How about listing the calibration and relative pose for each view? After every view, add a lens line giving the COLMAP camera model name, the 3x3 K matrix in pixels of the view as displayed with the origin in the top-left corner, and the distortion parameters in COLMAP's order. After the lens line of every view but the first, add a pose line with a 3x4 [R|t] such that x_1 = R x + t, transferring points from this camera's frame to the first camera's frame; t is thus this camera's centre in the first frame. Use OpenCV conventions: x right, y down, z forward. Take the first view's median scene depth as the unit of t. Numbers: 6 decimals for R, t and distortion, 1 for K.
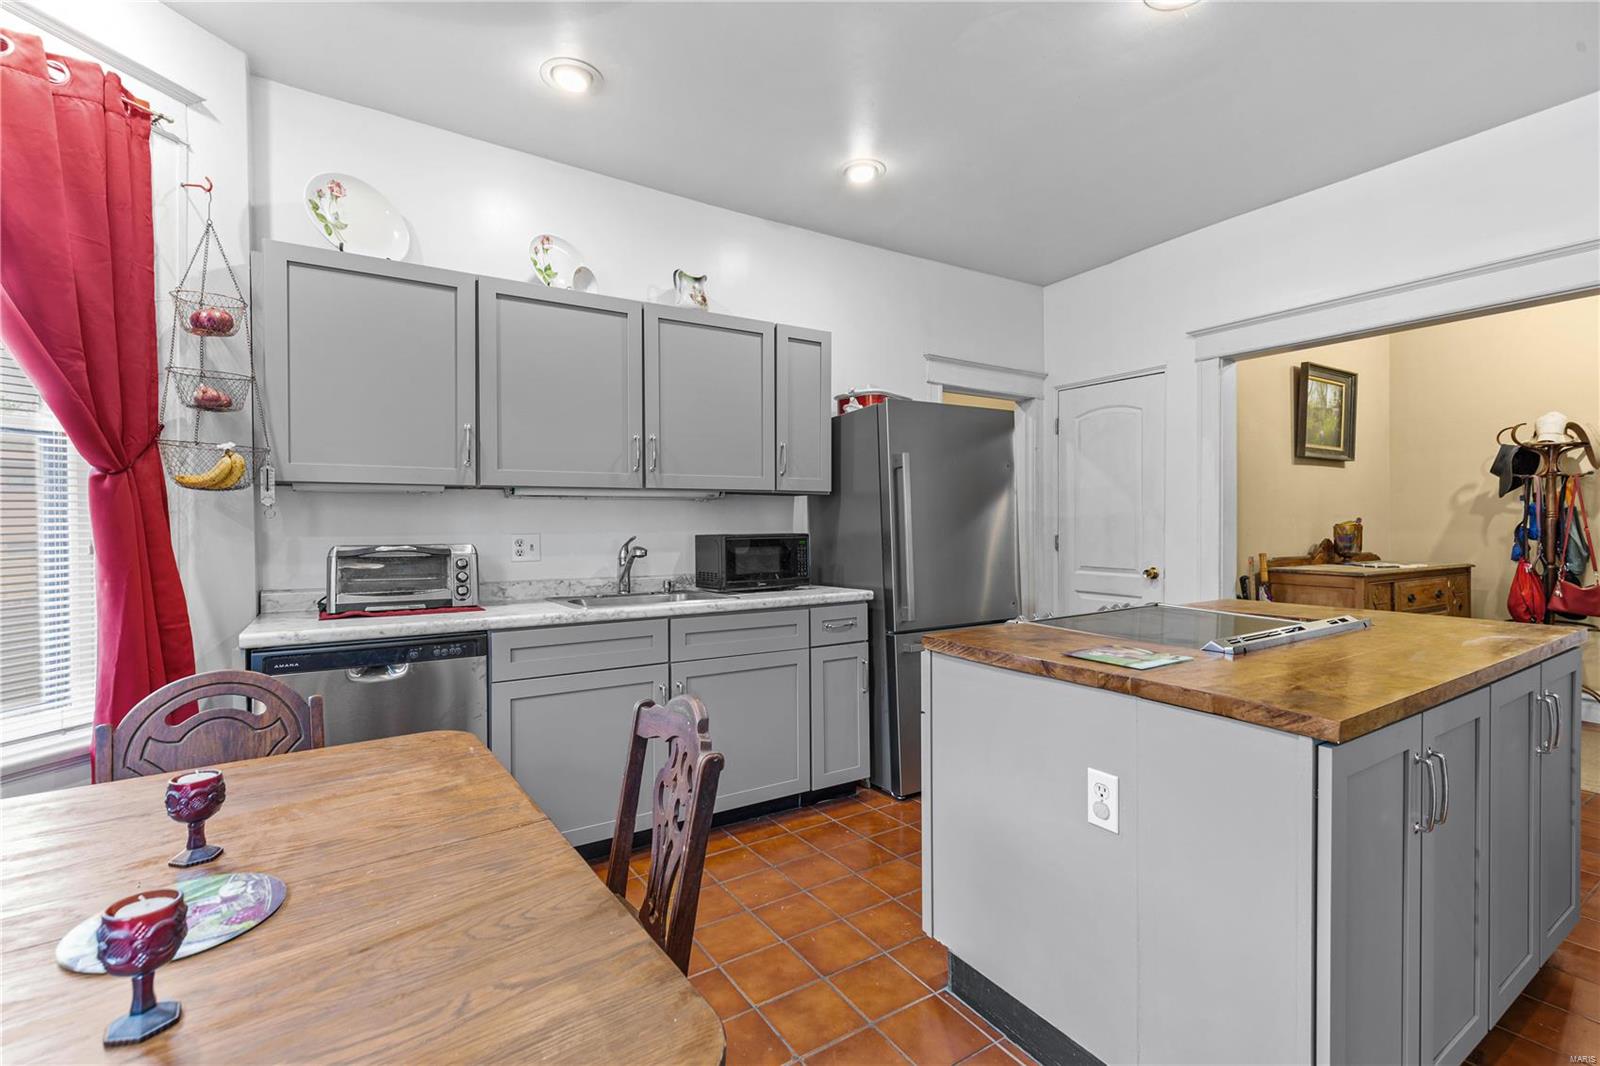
lens RADIAL K [[736.2, 0, 790.3], [0, 736.2, 530.8], [0, 0, 1]] dist [0.007832, -0.003629]
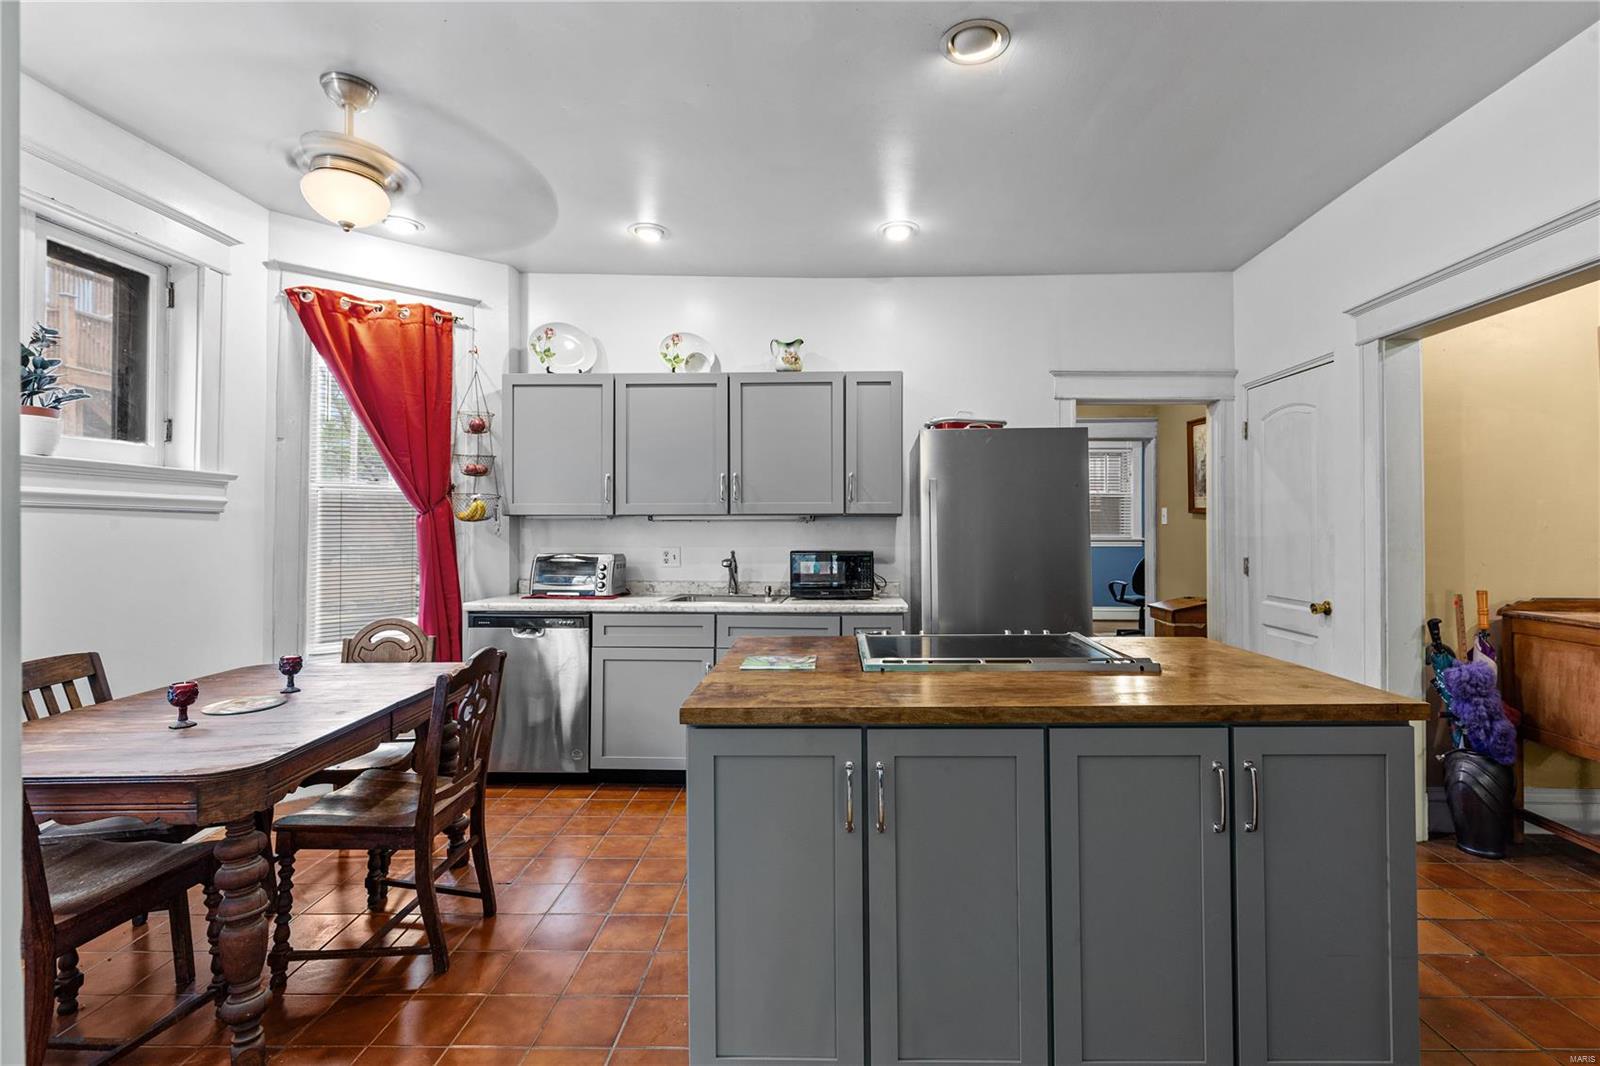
lens RADIAL K [[736.2, 0, 816.0], [0, 736.2, 520.0], [0, 0, 1]] dist [0.007832, -0.003629]
pose [[0.818857, -0.002047, -0.573993, 0.666006], [-0.010125, 0.999787, -0.018009, -0.025124], [0.573908, 0.020558, 0.818662, 0.016647]]
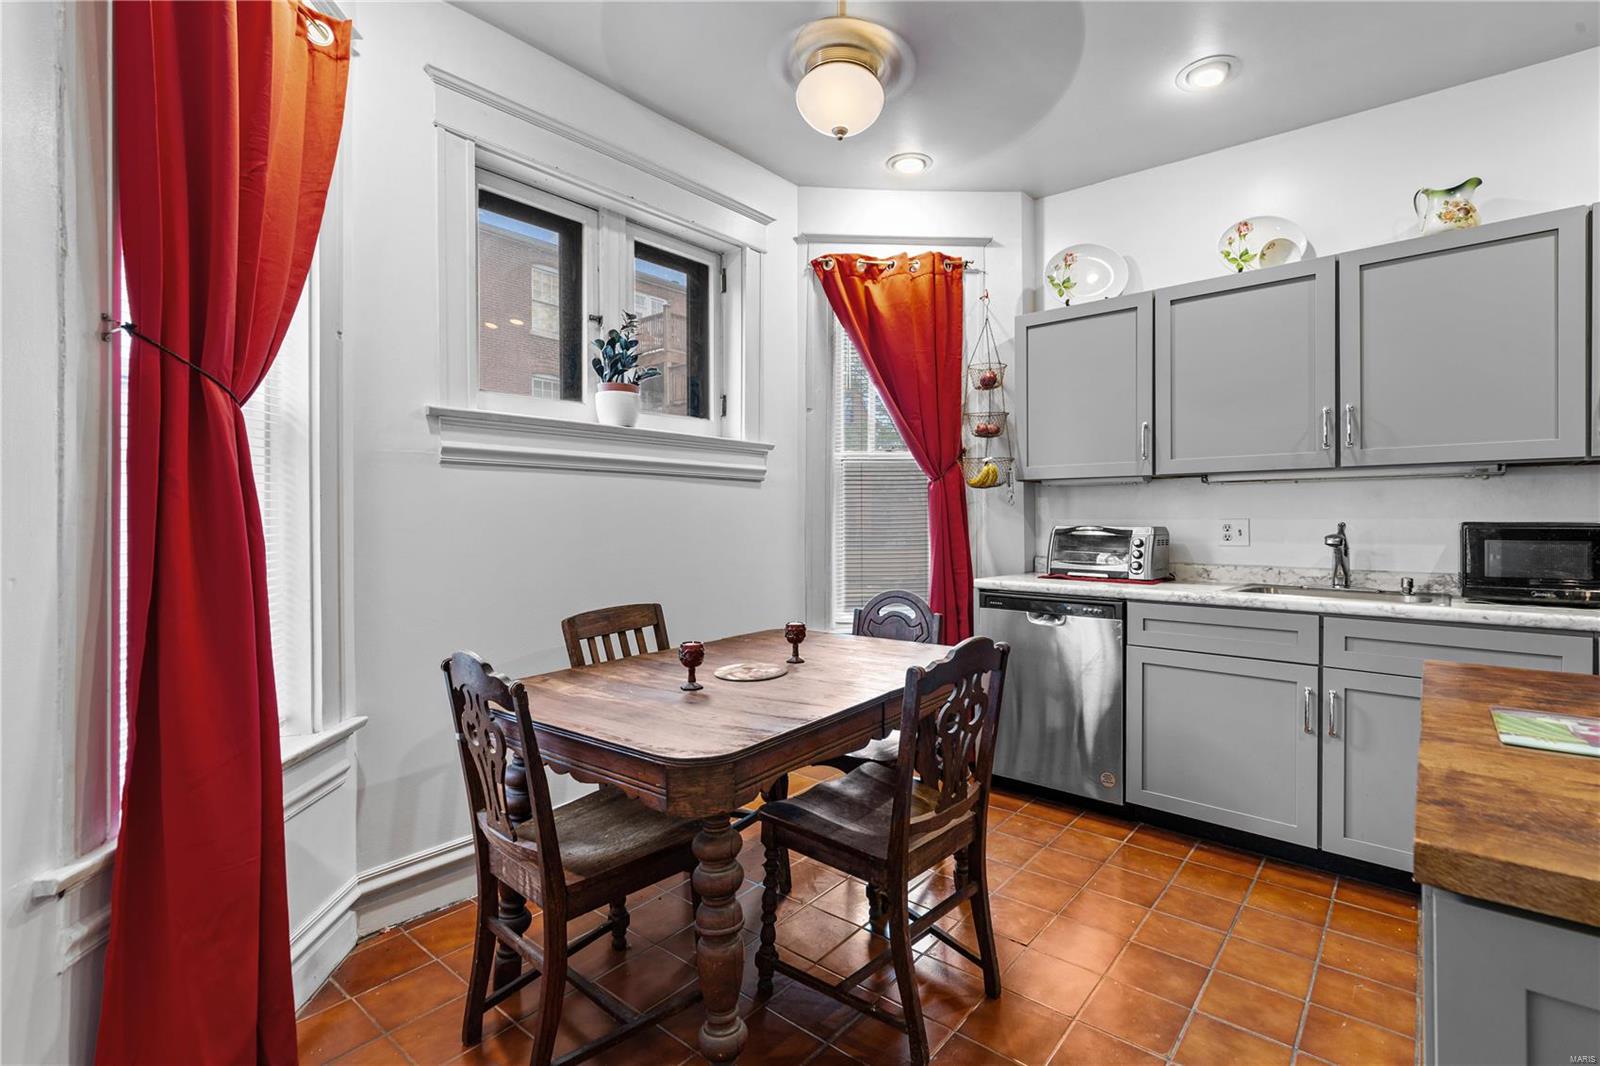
lens RADIAL K [[736.2, 0, 824.2], [0, 736.2, 516.7], [0, 0, 1]] dist [0.007832, -0.003629]
pose [[0.292024, 0.003576, -0.956404, 0.451423], [-0.010311, 0.999947, 0.000590, 0.006529], [0.956355, 0.009689, 0.292045, 0.159224]]
